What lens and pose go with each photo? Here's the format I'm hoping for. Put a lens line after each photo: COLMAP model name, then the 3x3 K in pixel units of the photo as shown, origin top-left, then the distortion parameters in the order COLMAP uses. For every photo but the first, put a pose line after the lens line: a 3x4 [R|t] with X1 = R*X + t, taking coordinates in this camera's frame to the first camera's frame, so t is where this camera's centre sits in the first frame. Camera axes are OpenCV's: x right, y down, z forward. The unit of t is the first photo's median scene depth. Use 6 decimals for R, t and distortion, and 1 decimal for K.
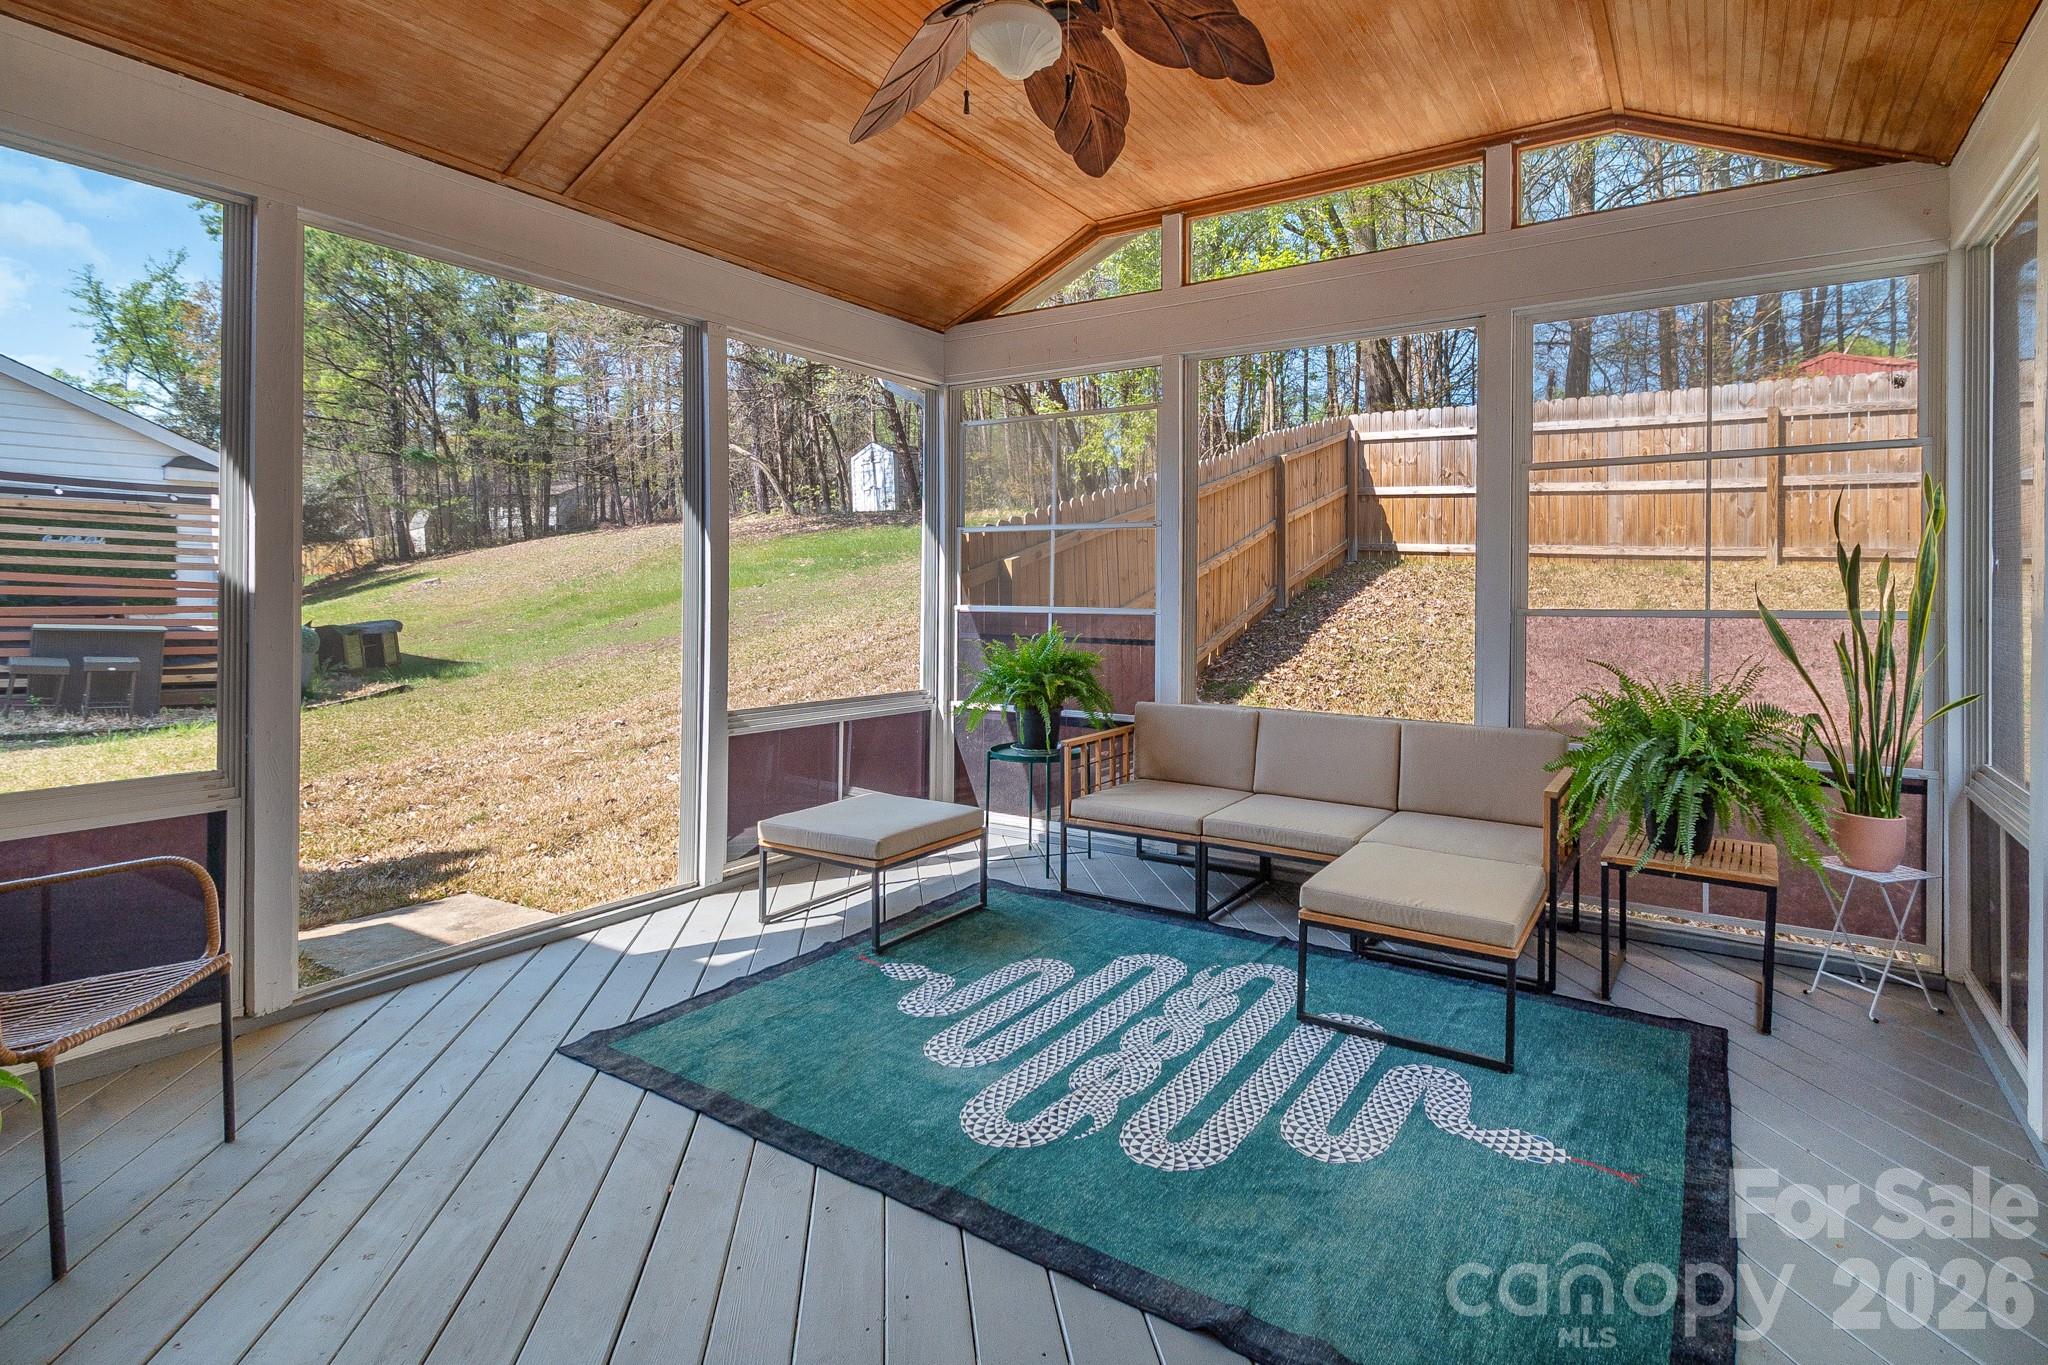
lens RADIAL K [[954.7, 0, 1181.8], [0, 954.7, 598.3], [0, 0, 1]] dist [0.002623, -0.000056]
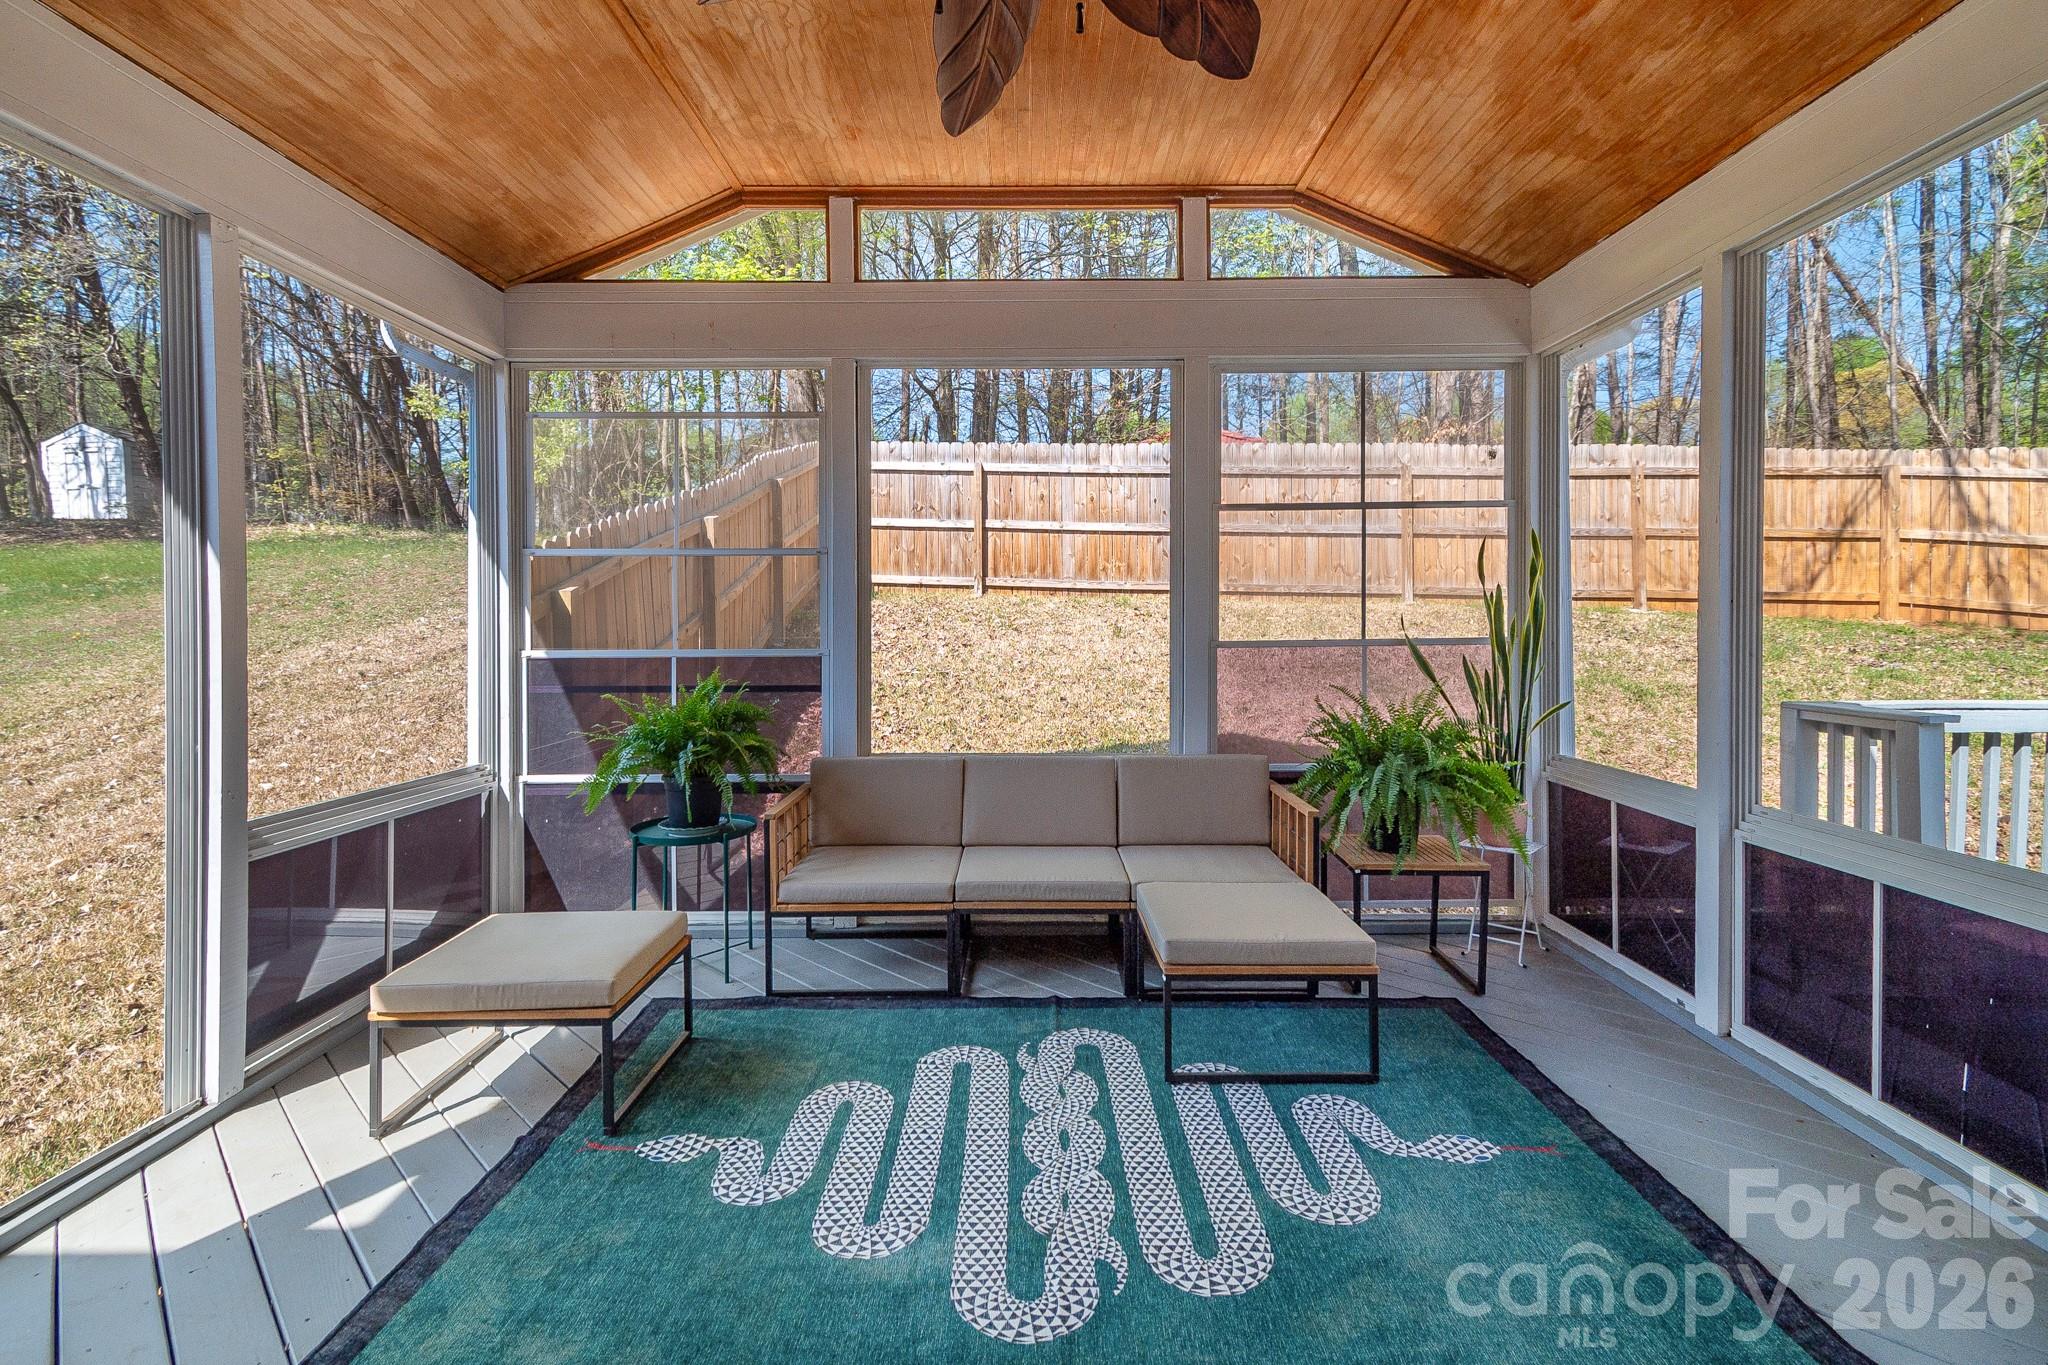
lens RADIAL K [[941.8, 0, 1034.8], [0, 941.8, 630.3], [0, 0, 1]] dist [0.002086, 0.000134]
pose [[0.872119, -0.015137, 0.489060, -0.334085], [0.014048, 0.999884, 0.005897, -0.009404], [-0.489092, 0.001728, 0.872230, 0.189689]]
